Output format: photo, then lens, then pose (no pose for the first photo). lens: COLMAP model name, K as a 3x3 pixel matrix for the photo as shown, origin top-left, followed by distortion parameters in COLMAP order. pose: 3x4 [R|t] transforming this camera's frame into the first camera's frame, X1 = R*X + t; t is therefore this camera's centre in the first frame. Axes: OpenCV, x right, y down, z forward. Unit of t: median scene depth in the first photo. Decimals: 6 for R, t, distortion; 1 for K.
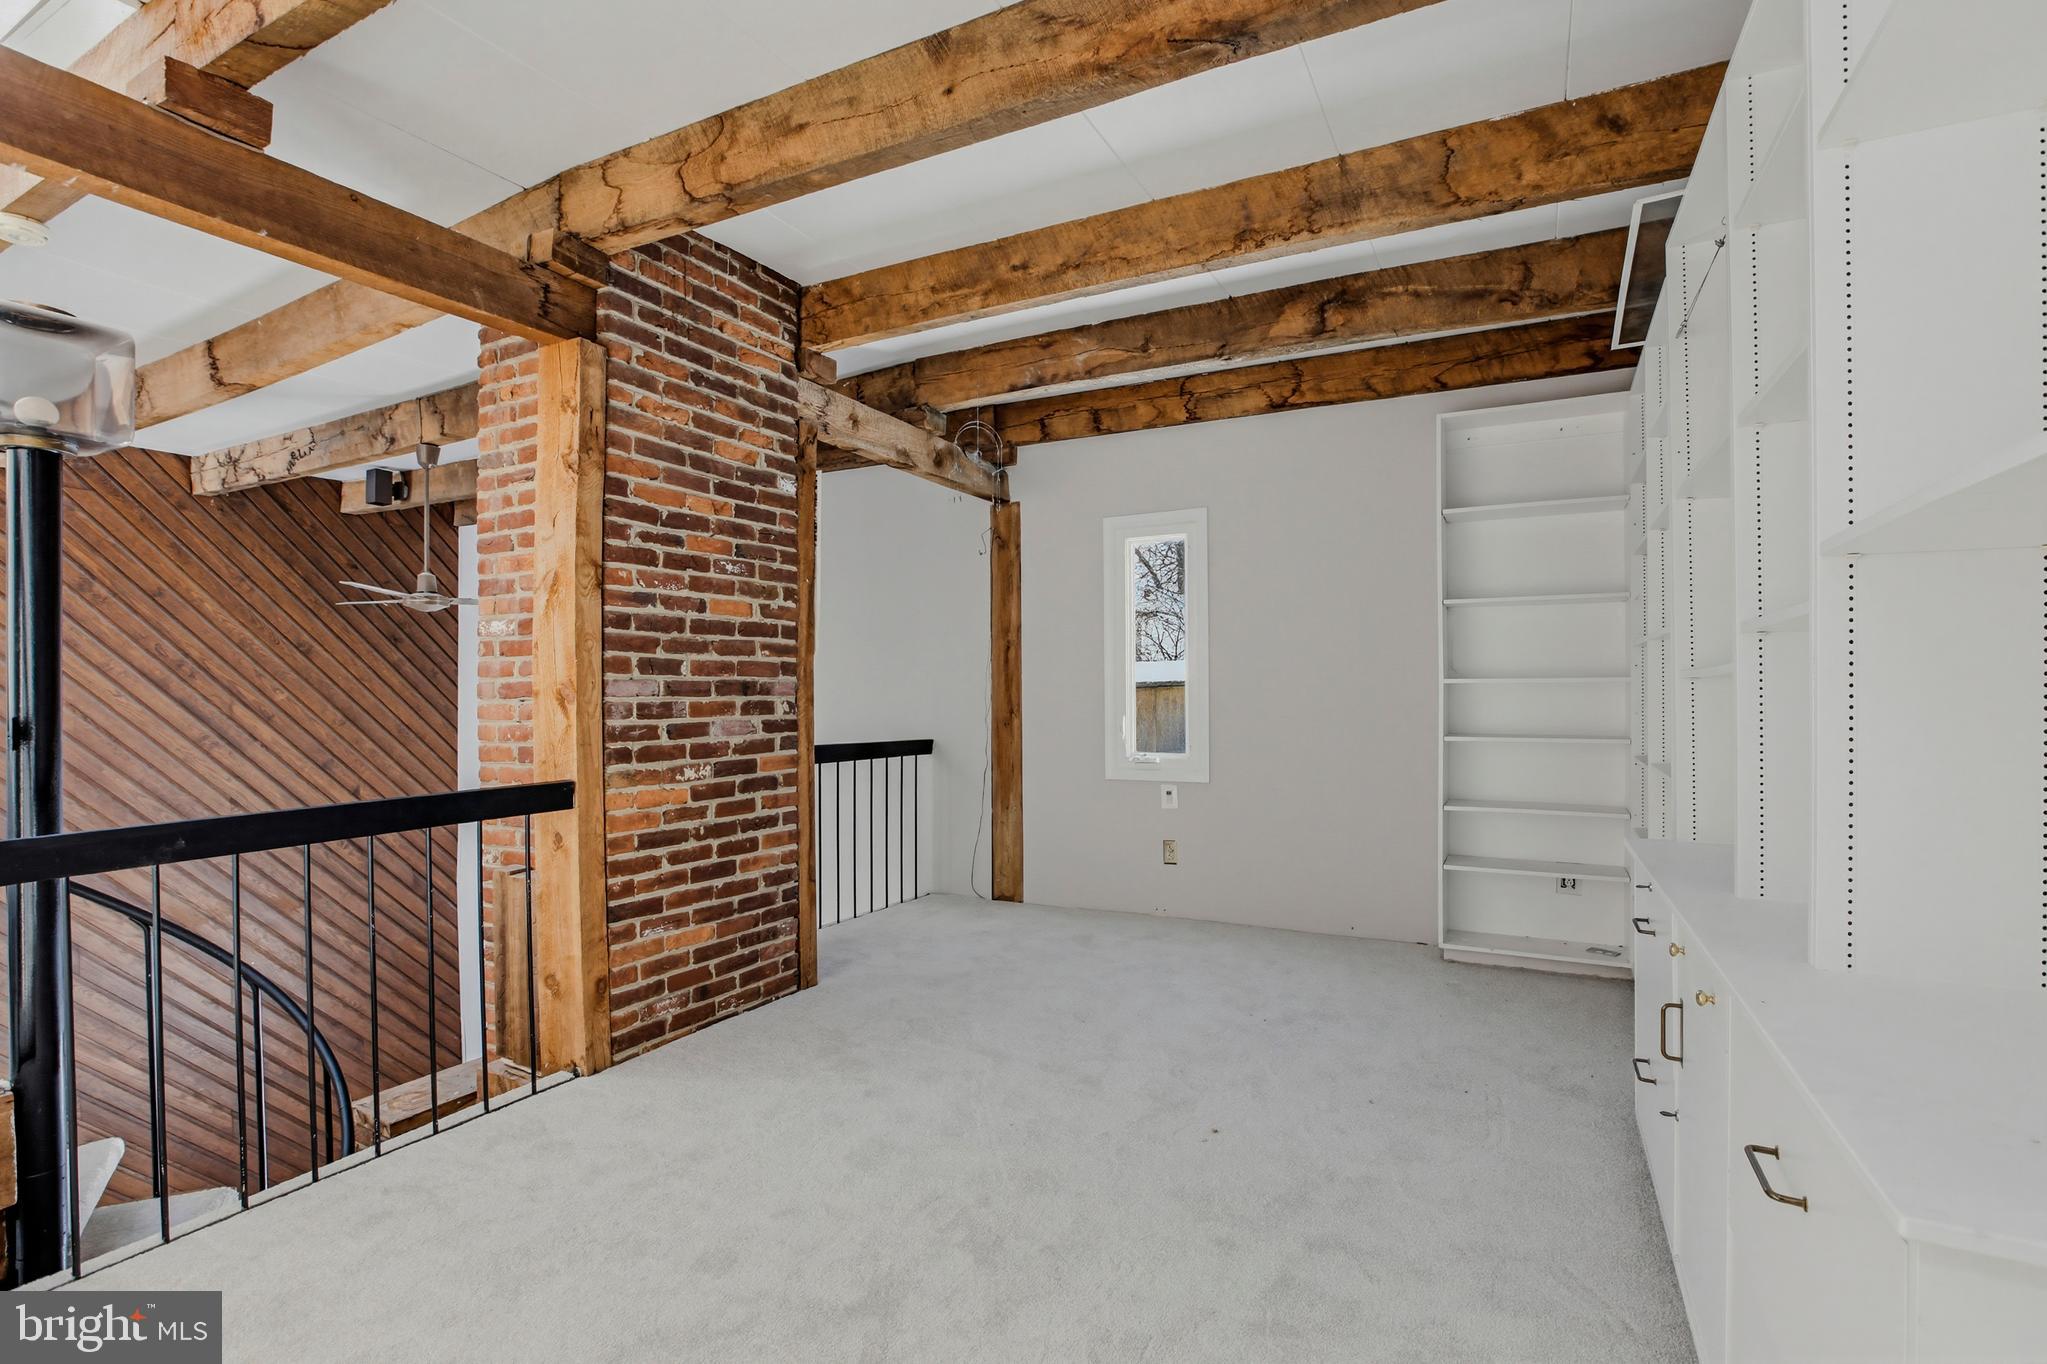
lens RADIAL K [[960.7, 0, 1021.1], [0, 960.7, 674.4], [0, 0, 1]] dist [-0.070690, 0.037707]
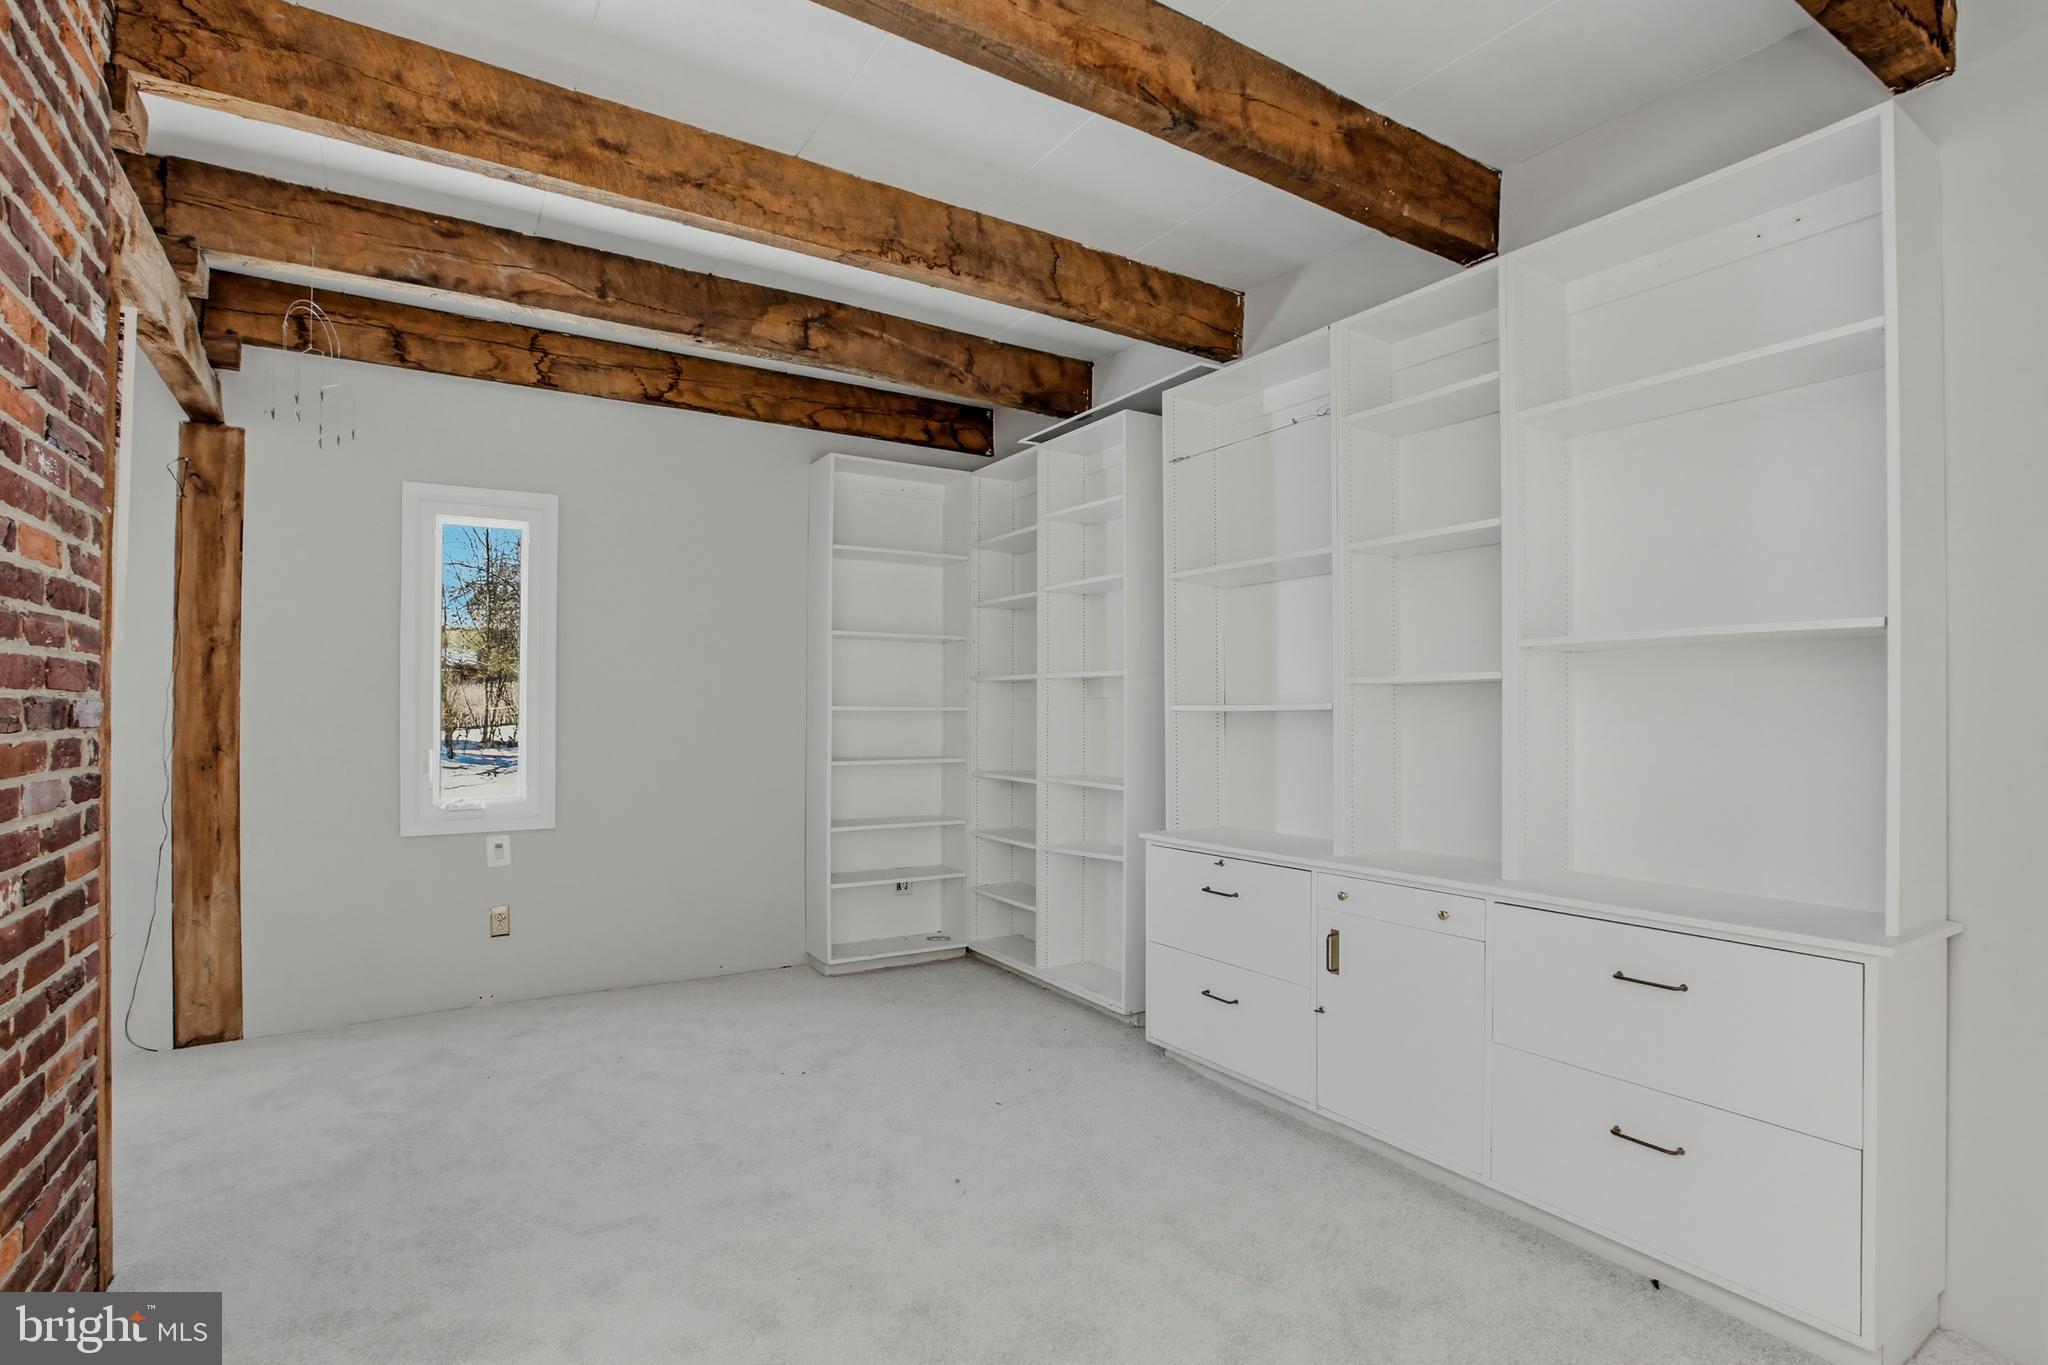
lens RADIAL K [[953.0, 0, 1050.6], [0, 953.0, 688.6], [0, 0, 1]] dist [-0.040972, 0.010636]
pose [[0.496447, 0.019753, 0.867842, -0.381895], [-0.012260, 0.999801, -0.015743, 0.002060], [-0.867980, -0.002824, 0.496591, 0.281936]]
